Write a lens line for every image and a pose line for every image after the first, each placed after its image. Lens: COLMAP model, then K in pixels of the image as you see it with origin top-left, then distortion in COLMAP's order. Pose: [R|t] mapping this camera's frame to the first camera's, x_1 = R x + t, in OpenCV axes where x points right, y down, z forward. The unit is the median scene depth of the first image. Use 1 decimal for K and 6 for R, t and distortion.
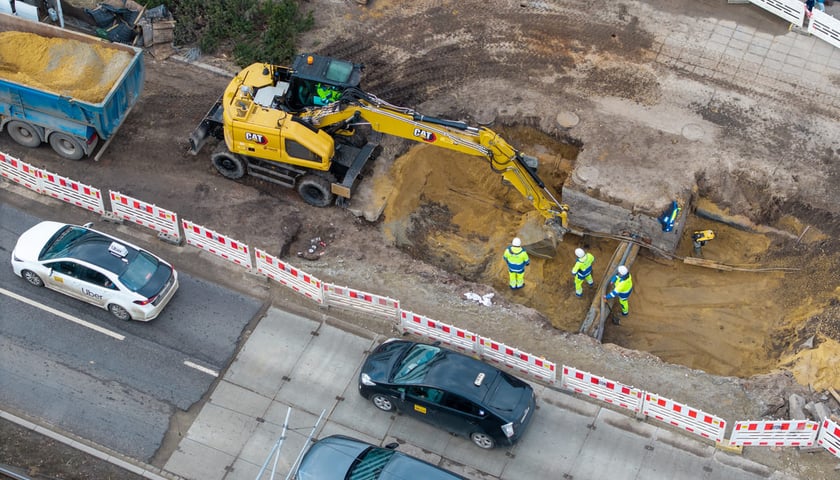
lens RADIAL K [[1669.7, 0, 420.1], [0, 1669.7, 233.6], [0, 0, 1]] dist [-0.135329, 0.000000]
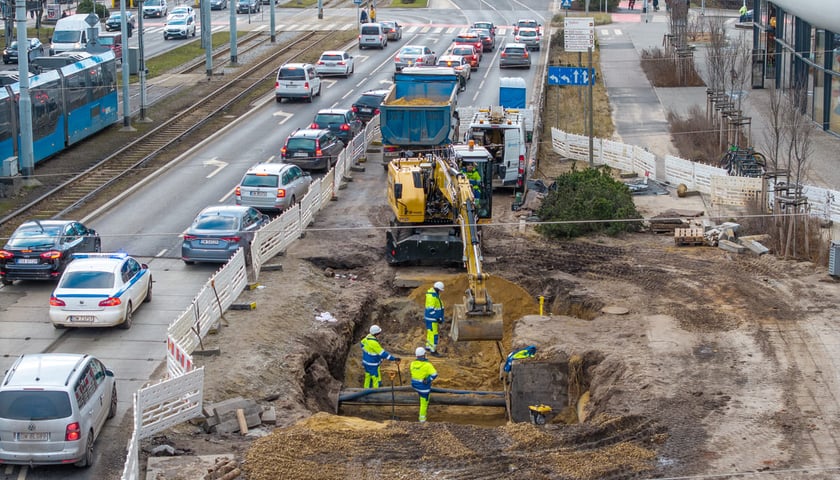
lens RADIAL K [[1669.7, 0, 421.8], [0, 1669.7, 240.3], [0, 0, 1]] dist [-0.135329, 0.000000]
pose [[0.336826, 0.181806, -0.923848, 0.845613], [-0.700987, 0.703490, -0.117132, 0.074976], [0.628622, 0.687058, 0.364397, 0.625291]]
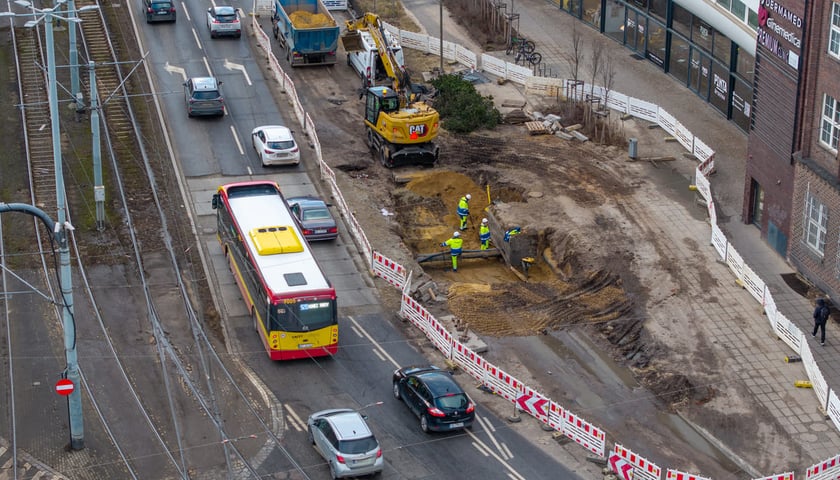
lens RADIAL K [[1798.6, 0, 414.8], [0, 1798.6, 240.4], [0, 0, 1]] dist [-0.180422, 0.000000]
pose [[0.608791, 0.313572, -0.728730, 1.305037], [-0.599155, 0.783809, -0.163270, 0.319864], [0.519988, 0.536019, 0.665054, -0.170758]]
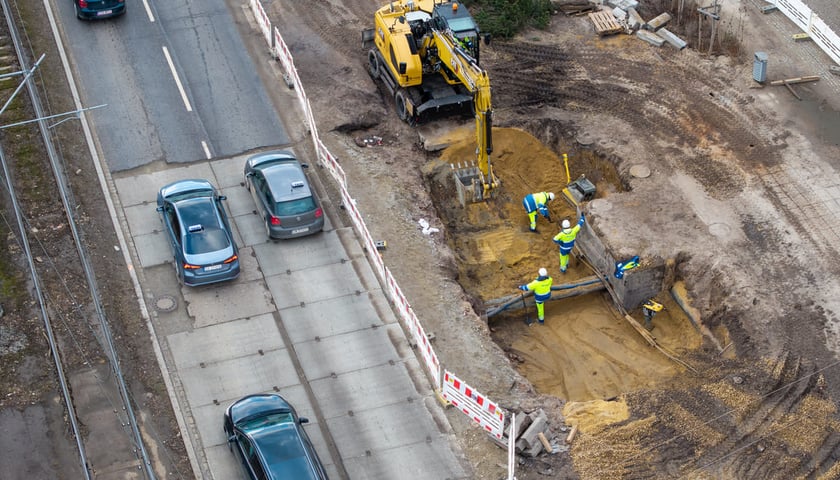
lens RADIAL K [[1669.7, 0, 422.4], [0, 1669.7, 241.1], [0, 0, 1]] dist [-0.135329, 0.000000]
pose [[0.688606, 0.451538, -0.567392, 0.631309], [-0.544532, 0.838714, 0.006598, 0.038155], [0.478860, 0.304420, 0.823421, 0.075654]]
